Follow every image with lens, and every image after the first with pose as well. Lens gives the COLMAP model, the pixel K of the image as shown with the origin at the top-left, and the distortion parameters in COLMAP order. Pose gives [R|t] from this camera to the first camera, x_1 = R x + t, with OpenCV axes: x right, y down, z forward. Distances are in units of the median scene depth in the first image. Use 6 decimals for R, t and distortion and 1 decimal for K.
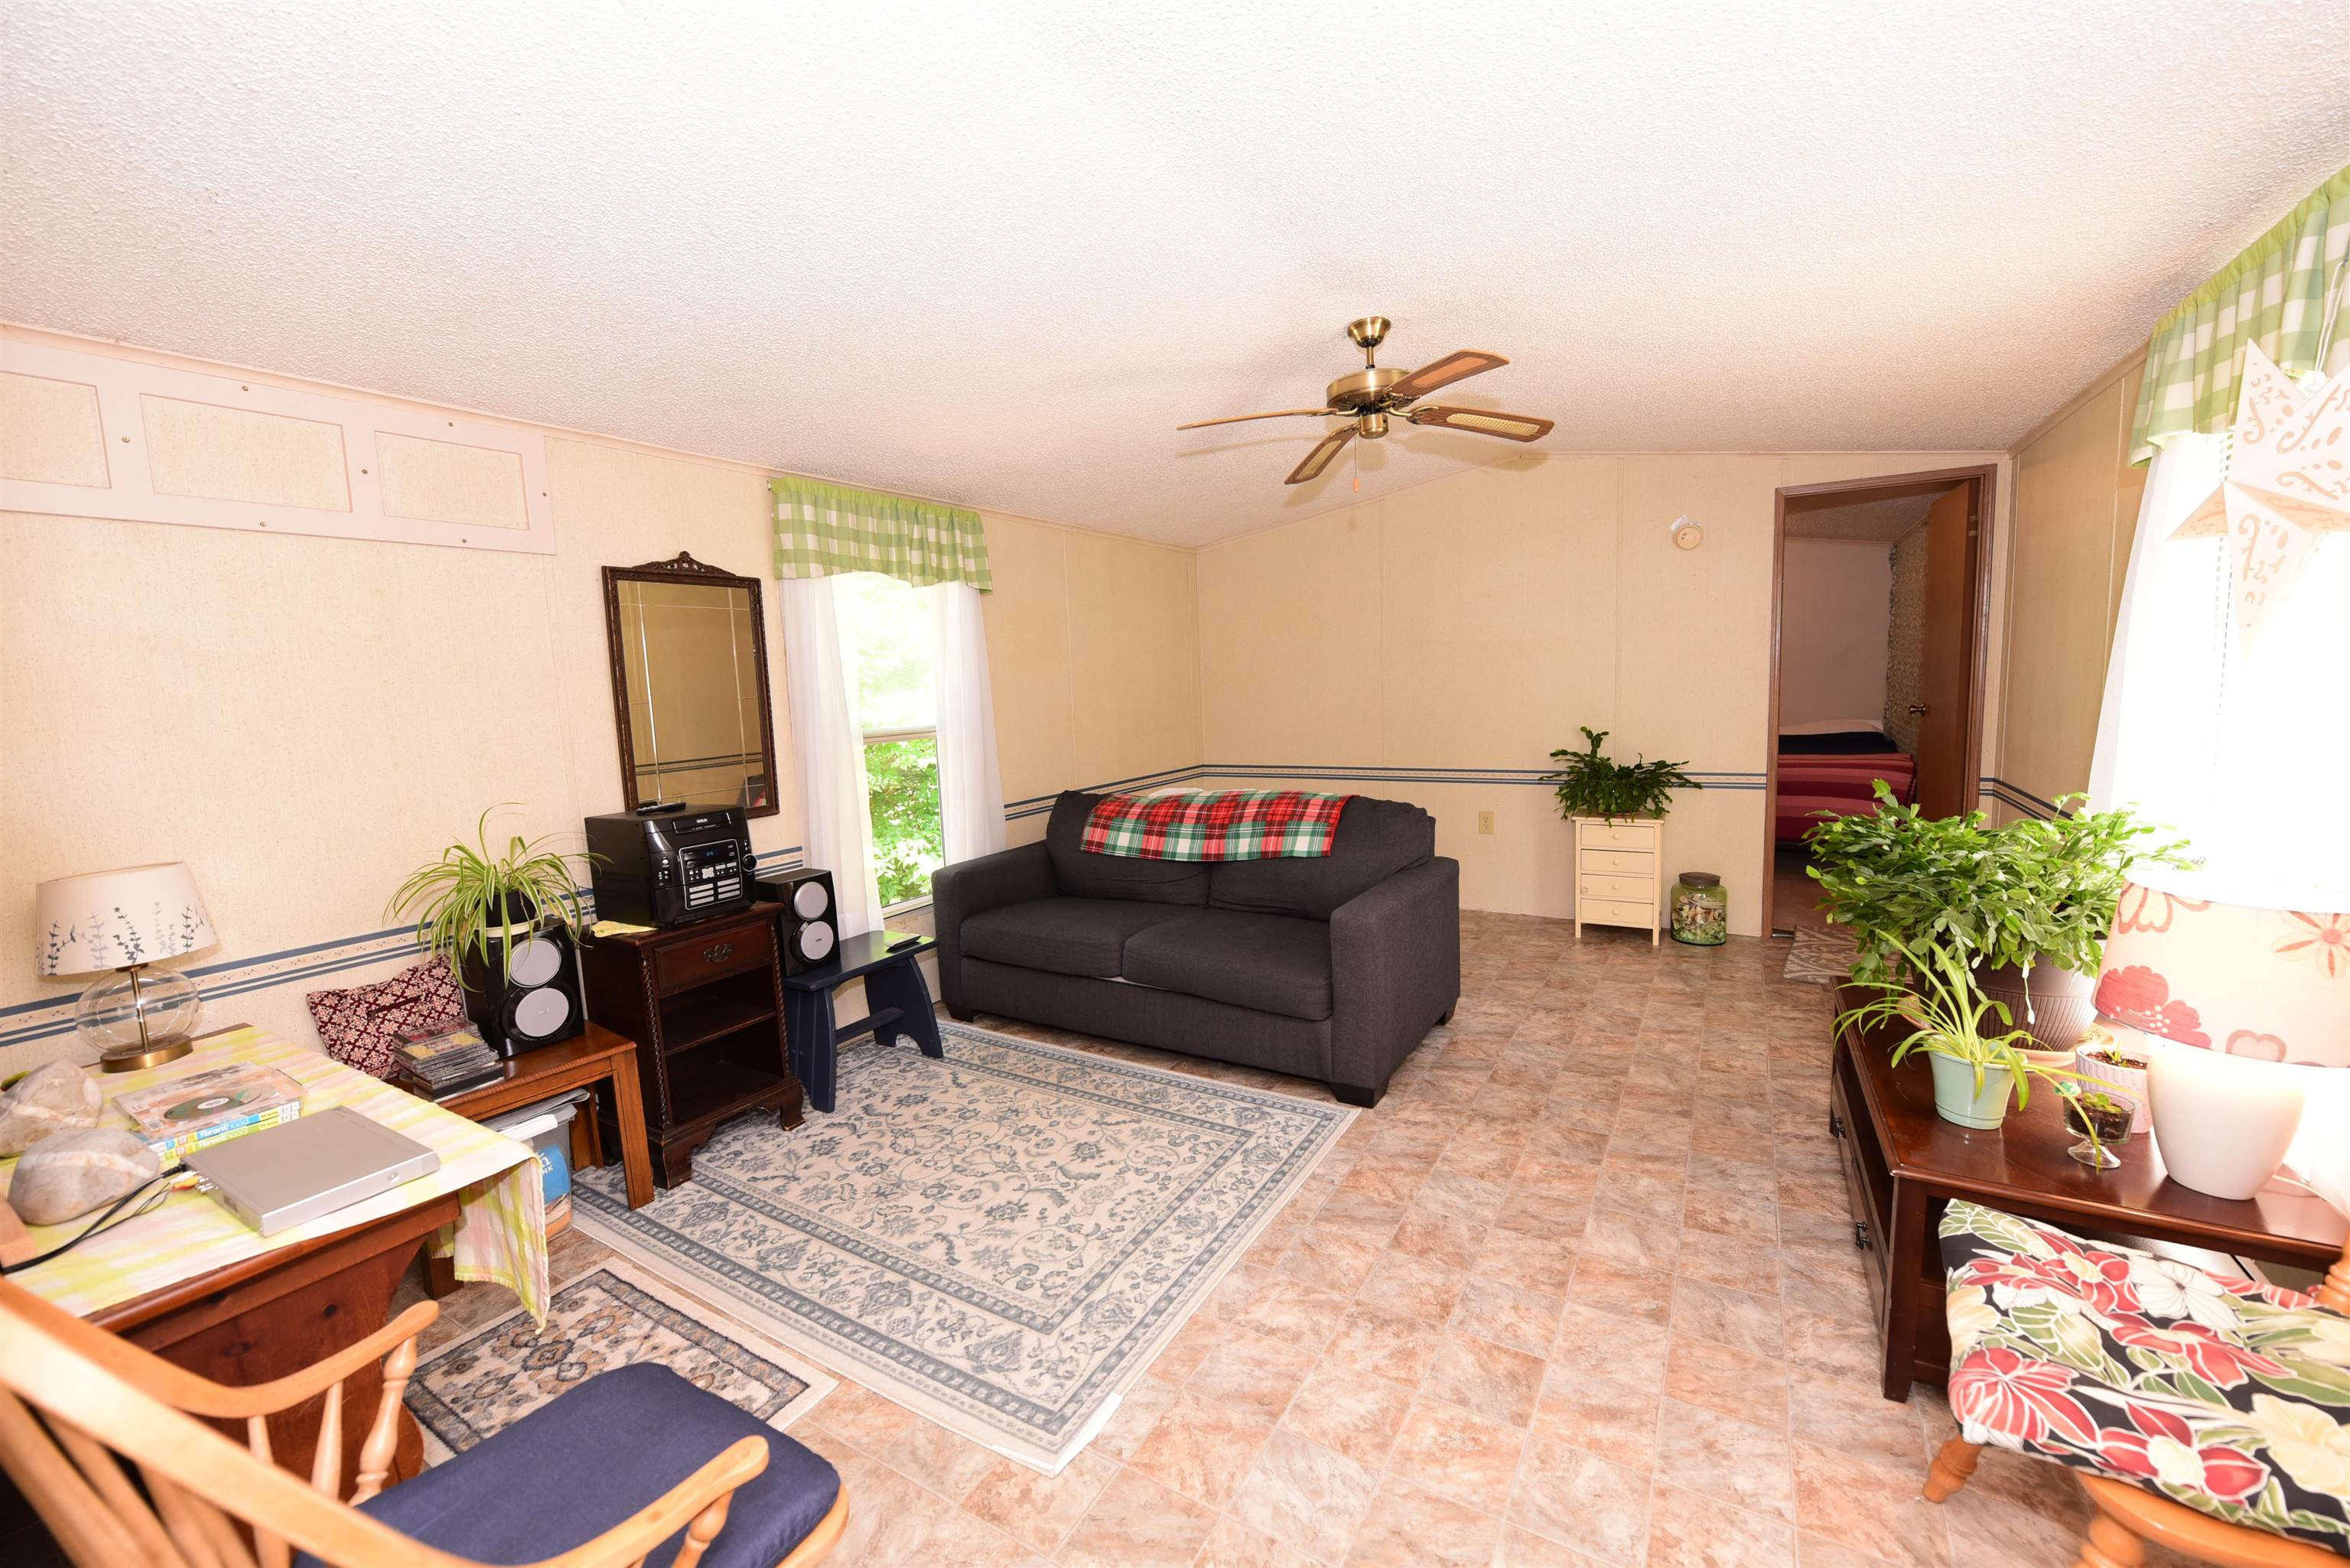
lens RADIAL K [[928.8, 0, 1186.8], [0, 928.8, 784.1], [0, 0, 1]] dist [-0.009969, -0.000203]
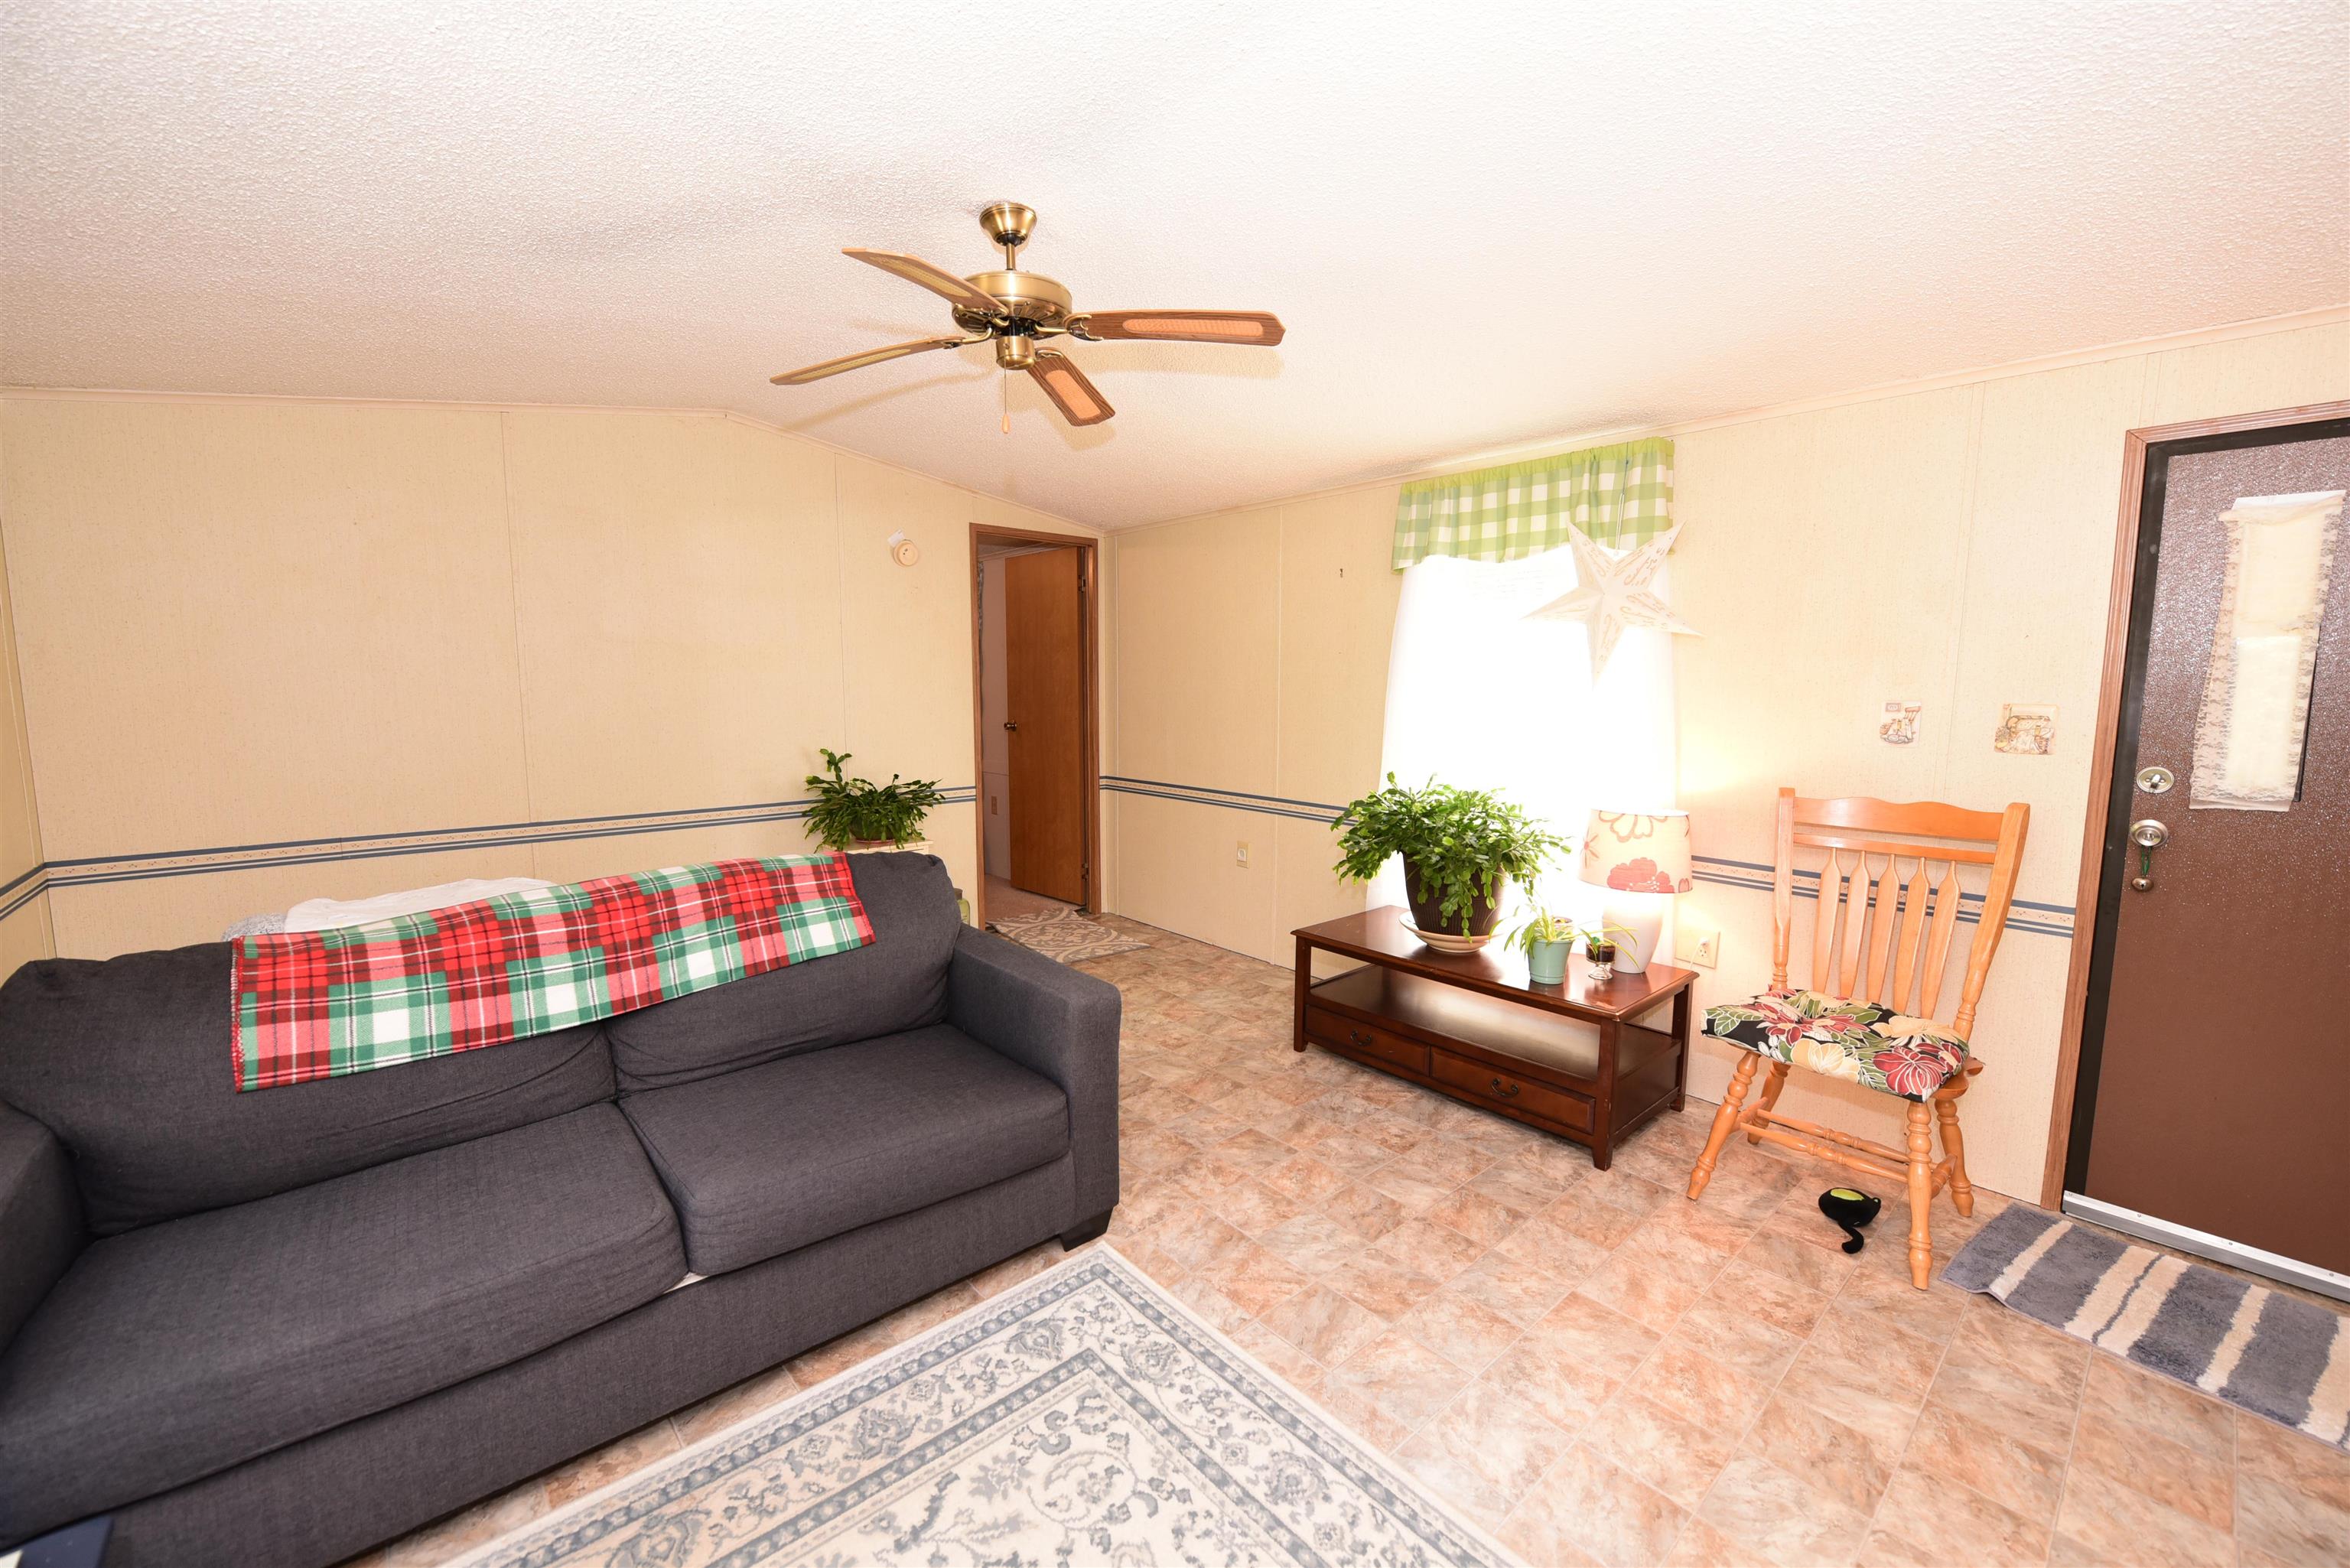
lens RADIAL K [[928.8, 0, 1182.3], [0, 928.8, 787.2], [0, 0, 1]] dist [-0.009969, -0.000203]
pose [[0.302806, -0.070778, 0.950421, -0.416411], [0.092566, 0.994708, 0.044585, -0.045355], [-0.948546, 0.074476, 0.307755, 0.557546]]
